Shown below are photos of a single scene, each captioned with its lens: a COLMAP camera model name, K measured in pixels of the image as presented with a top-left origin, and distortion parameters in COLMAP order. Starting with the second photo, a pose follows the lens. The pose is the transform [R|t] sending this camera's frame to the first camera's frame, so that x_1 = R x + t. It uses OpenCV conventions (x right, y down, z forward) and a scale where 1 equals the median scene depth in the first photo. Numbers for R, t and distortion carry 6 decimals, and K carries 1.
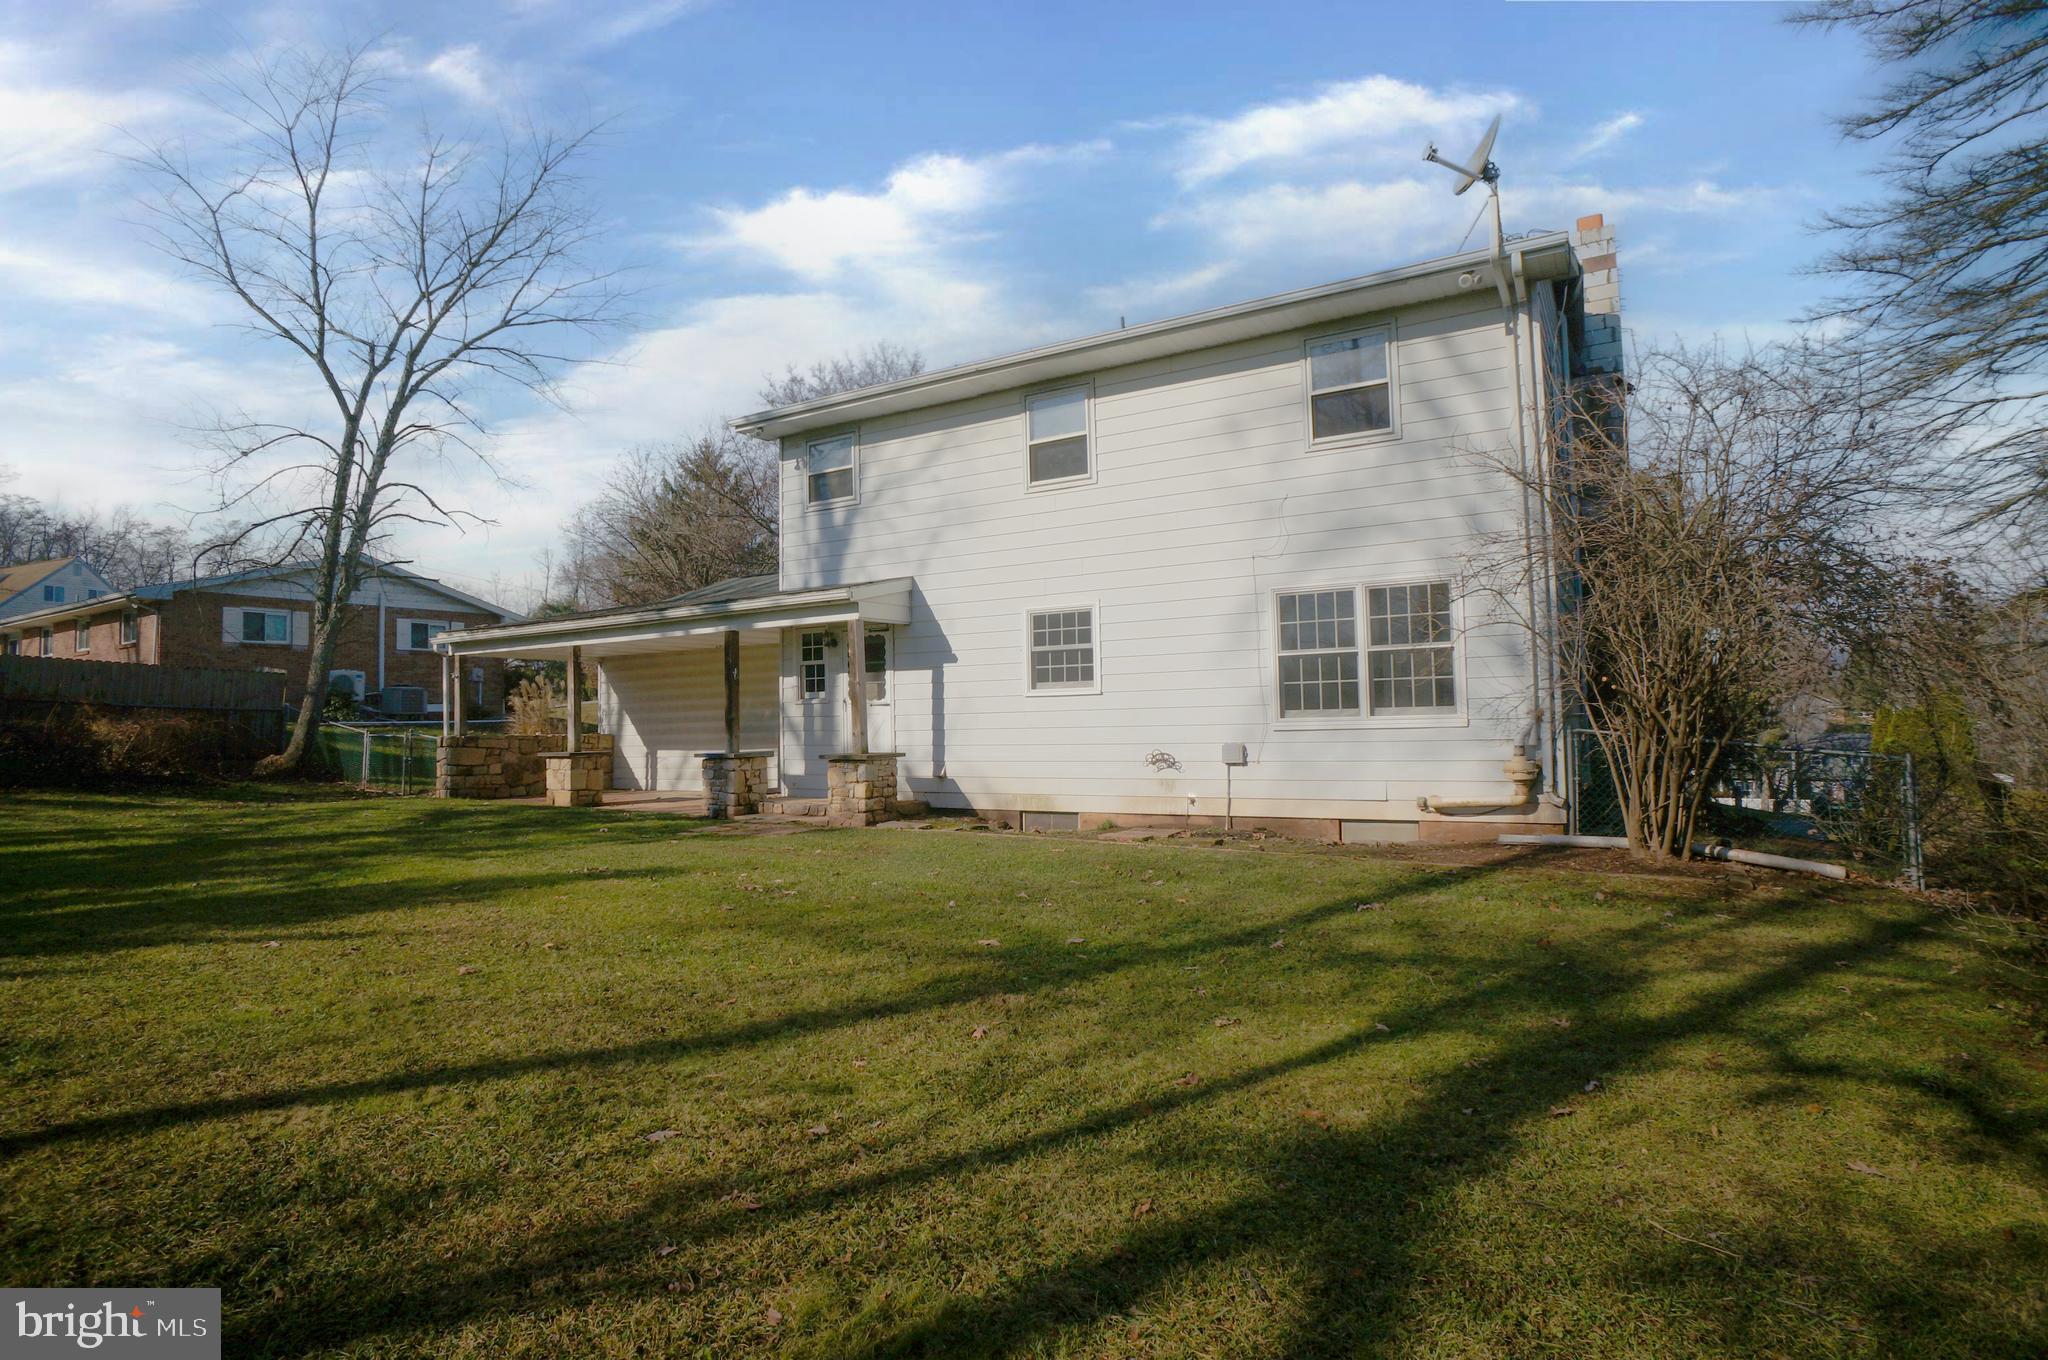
lens RADIAL K [[1089.5, 0, 1023.8], [0, 1089.5, 673.8], [0, 0, 1]] dist [-0.002472, -0.000232]
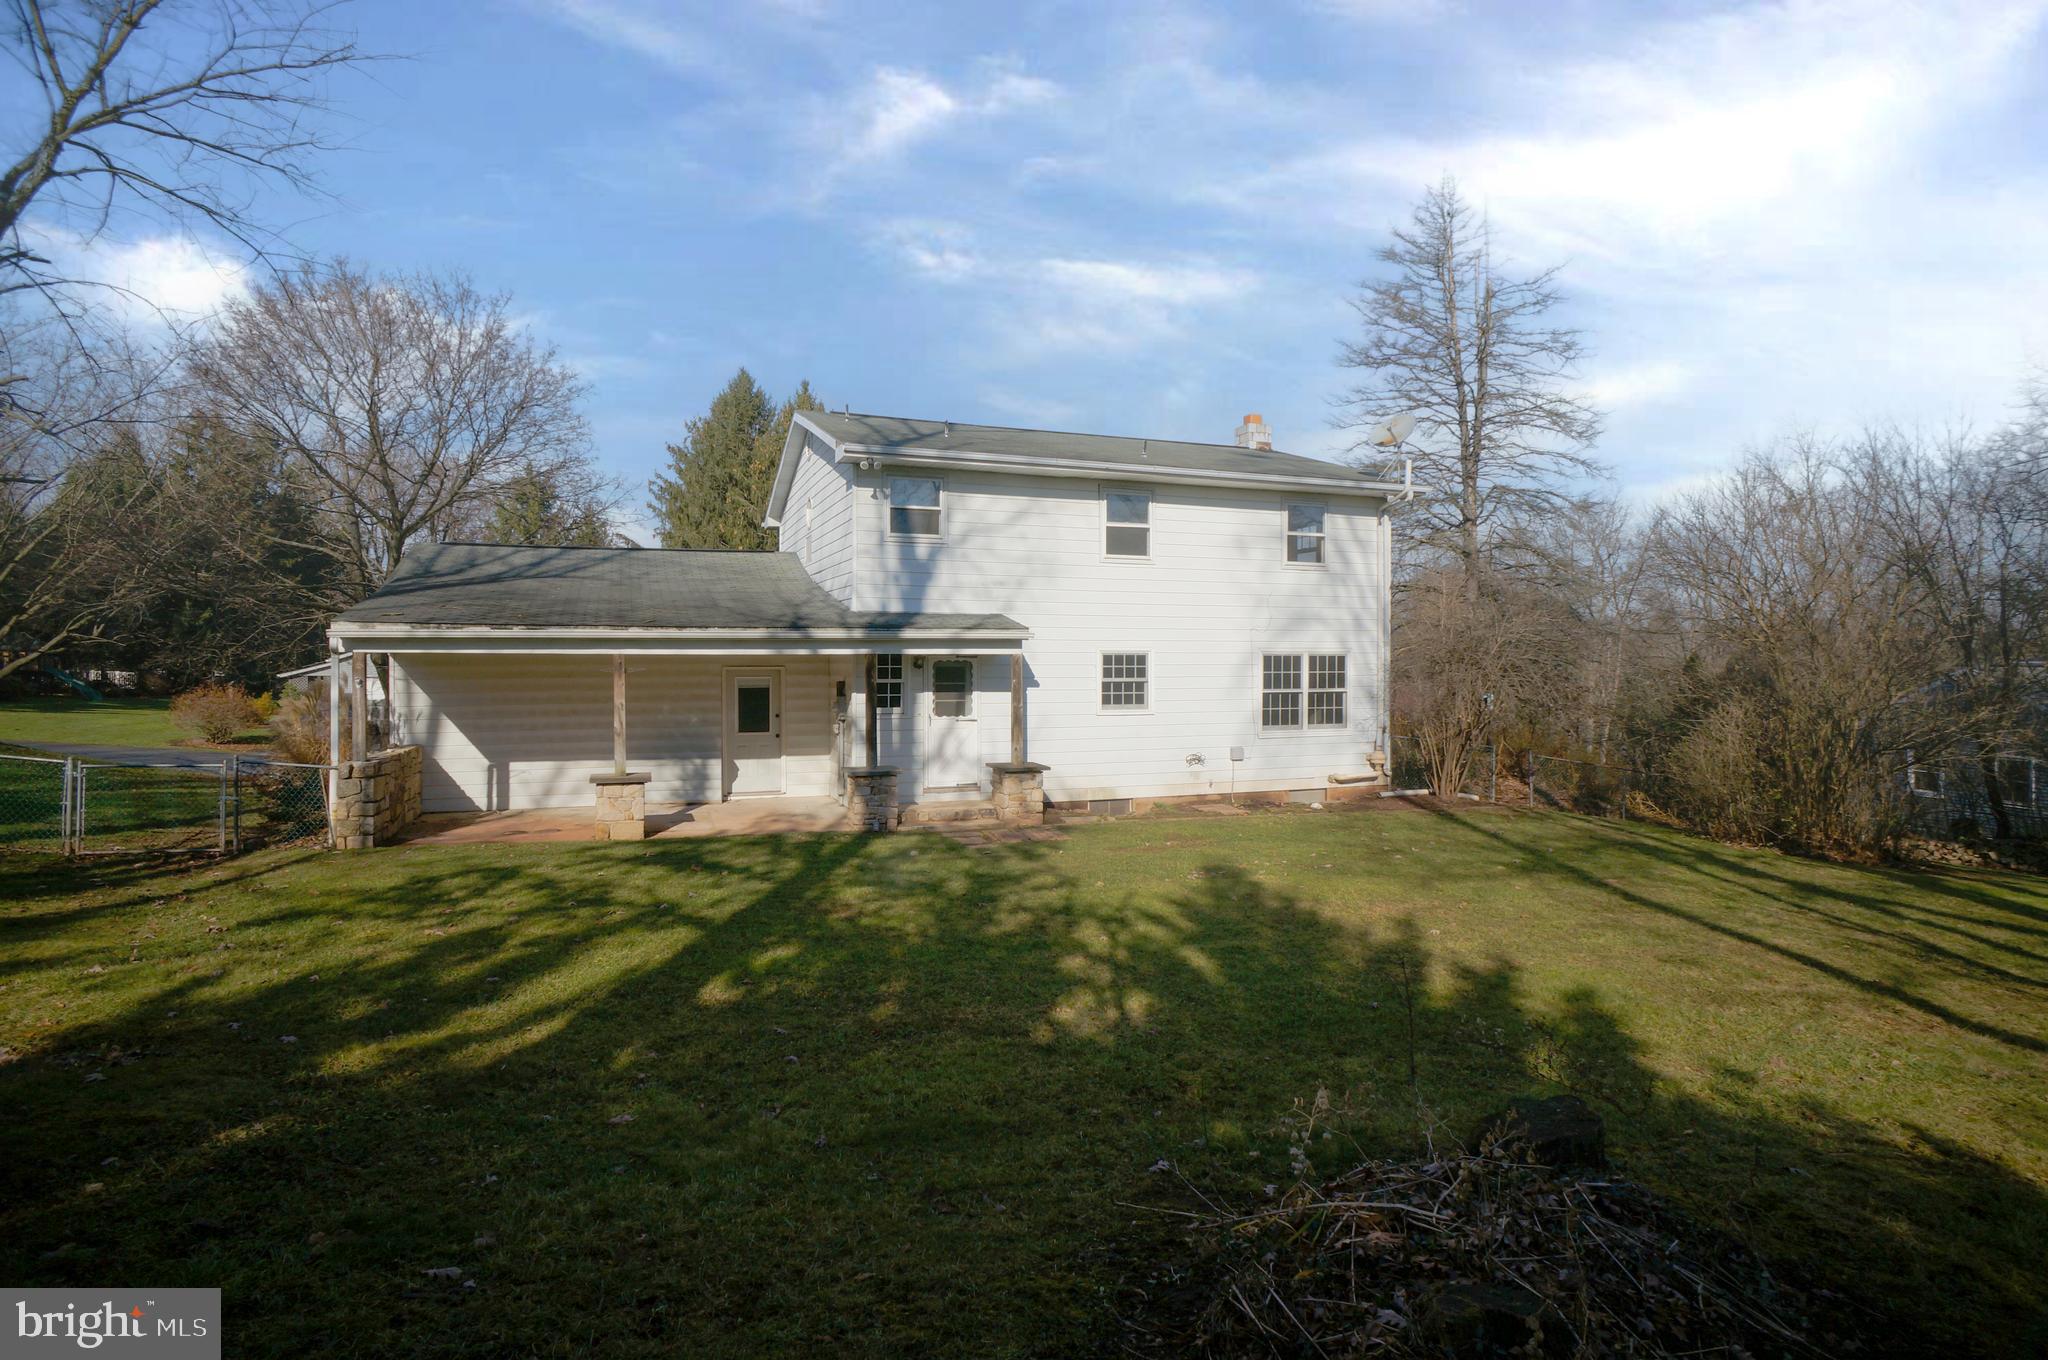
lens RADIAL K [[1089.5, 0, 1024.1], [0, 1089.5, 679.7], [0, 0, 1]] dist [-0.002472, -0.000232]
pose [[0.610567, 0.000748, 0.791964, -1.131503], [-0.054061, 0.997706, 0.040737, -0.073524], [-0.790117, -0.067687, 0.609207, 0.264271]]
